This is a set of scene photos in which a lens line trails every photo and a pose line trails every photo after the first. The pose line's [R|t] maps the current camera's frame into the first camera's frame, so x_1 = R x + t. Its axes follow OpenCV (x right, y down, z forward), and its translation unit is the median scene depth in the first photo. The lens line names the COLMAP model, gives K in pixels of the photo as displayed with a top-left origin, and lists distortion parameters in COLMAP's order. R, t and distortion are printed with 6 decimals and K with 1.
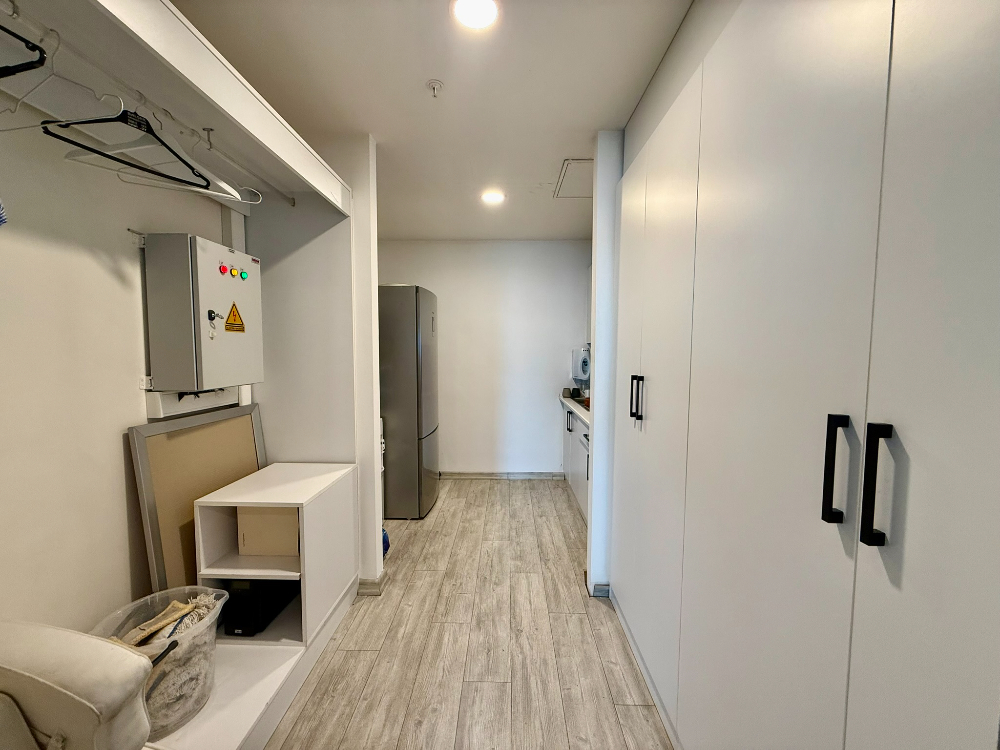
lens RADIAL K [[396.1, 0, 499.2], [0, 396.1, 375.3], [0, 0, 1]] dist [-0.000677, 0.000192]
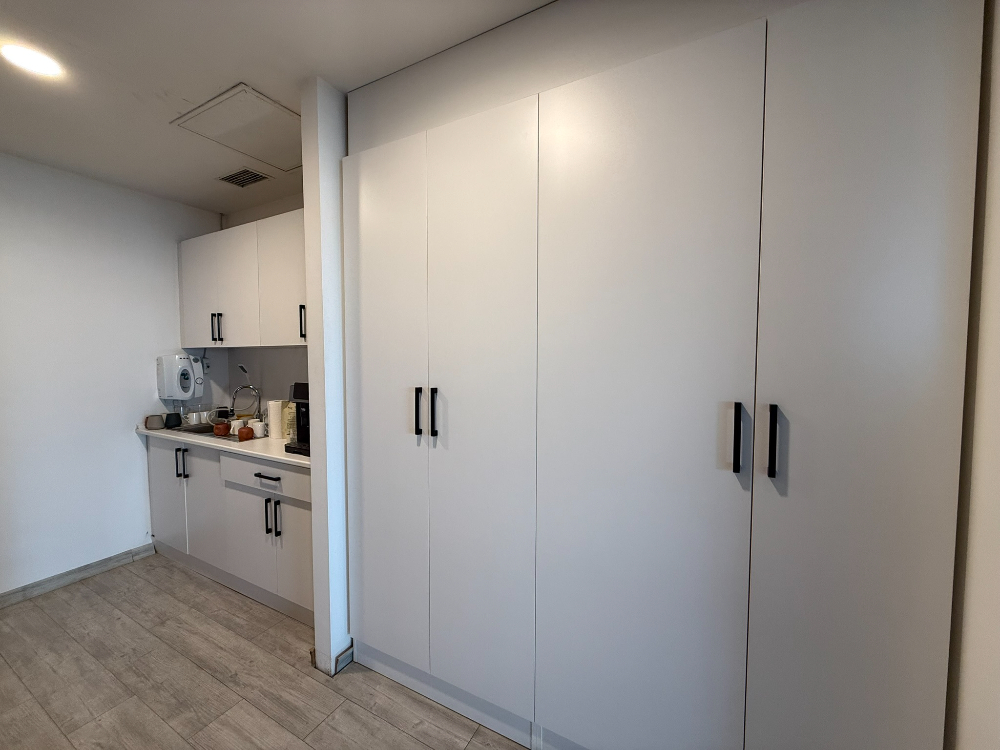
lens RADIAL K [[396.1, 0, 499.2], [0, 396.1, 375.3], [0, 0, 1]] dist [-0.000677, 0.000192]
pose [[0.456756, -0.049844, 0.888194, -0.214413], [0.059929, 0.997885, 0.025182, -0.023083], [-0.887571, 0.041727, 0.458777, 0.252522]]
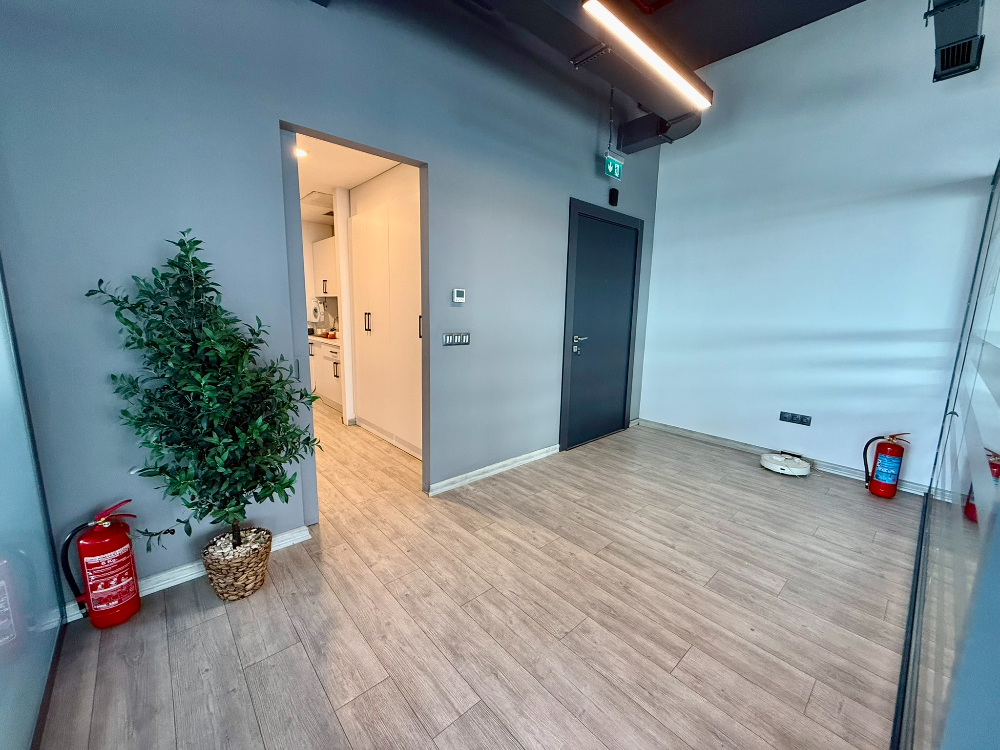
lens RADIAL K [[396.1, 0, 499.2], [0, 396.1, 375.3], [0, 0, 1]] dist [-0.000677, 0.000192]
pose [[0.732048, -0.098109, 0.674151, -0.406800], [0.021485, 0.992408, 0.121094, 0.059921], [-0.680914, -0.074163, 0.728599, -0.736556]]
